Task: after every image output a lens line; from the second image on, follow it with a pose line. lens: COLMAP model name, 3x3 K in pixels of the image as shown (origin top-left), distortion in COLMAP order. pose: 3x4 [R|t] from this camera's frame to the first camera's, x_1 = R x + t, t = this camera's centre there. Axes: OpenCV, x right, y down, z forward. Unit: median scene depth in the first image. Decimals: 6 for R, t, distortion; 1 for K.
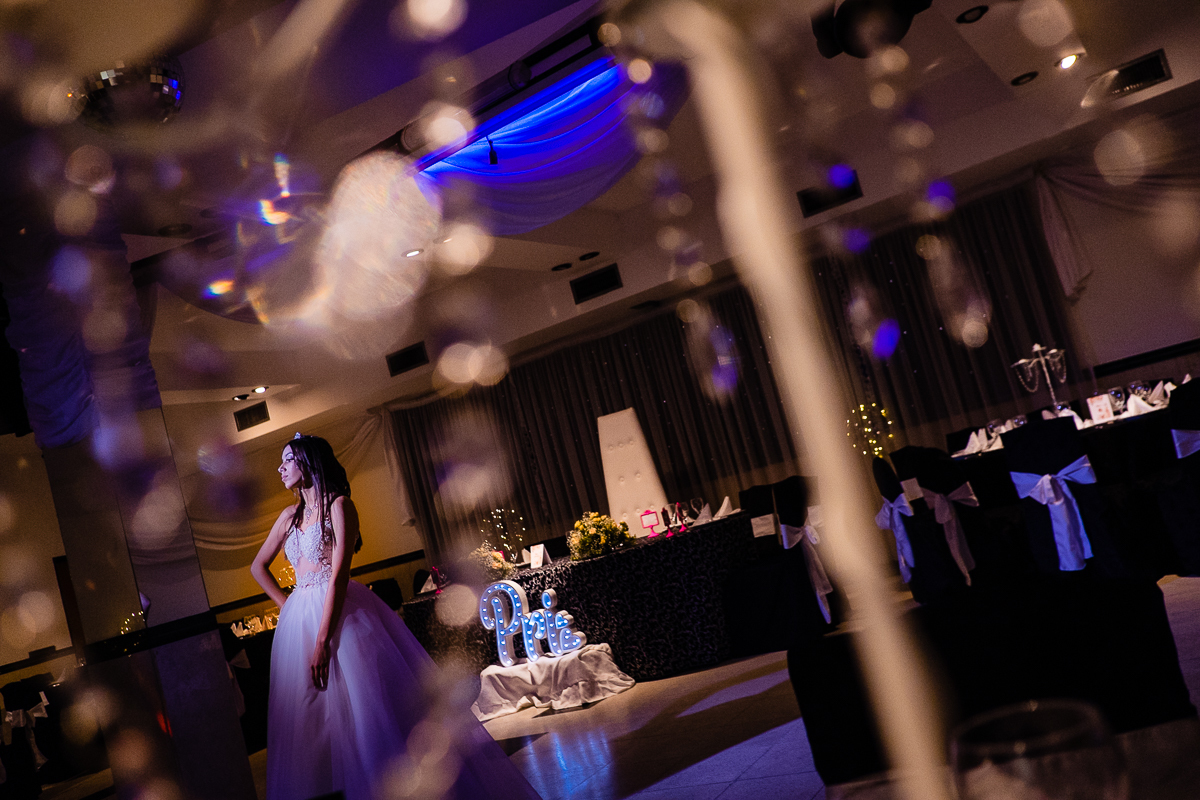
lens RADIAL K [[1157.9, 0, 600.0], [0, 1157.9, 400.0], [0, 0, 1]] dist [-0.065834, 0.204457]
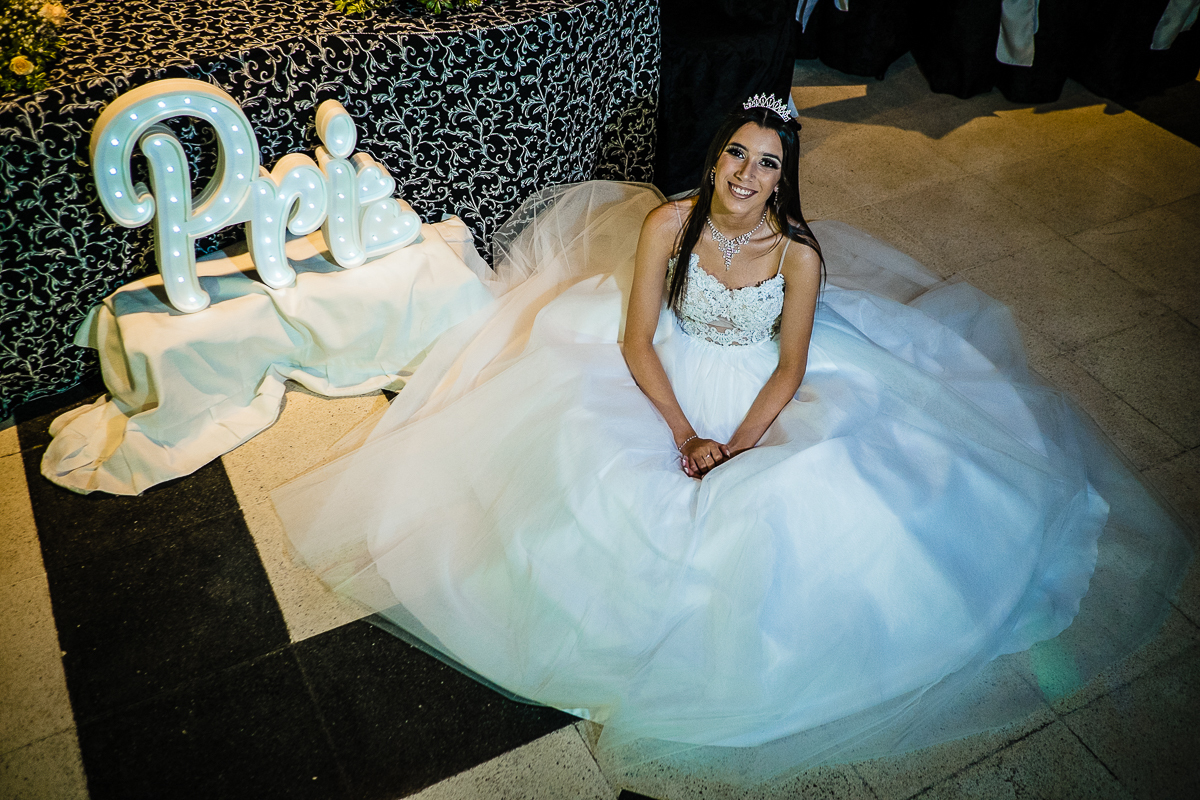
lens RADIAL K [[1157.9, 0, 600.0], [0, 1157.9, 400.0], [0, 0, 1]] dist [-0.065834, 0.204457]
pose [[0.510411, -0.336625, 0.791305, -0.313980], [-0.225213, 0.835750, 0.500800, 0.040644], [-0.829915, -0.433826, 0.350764, 0.747802]]
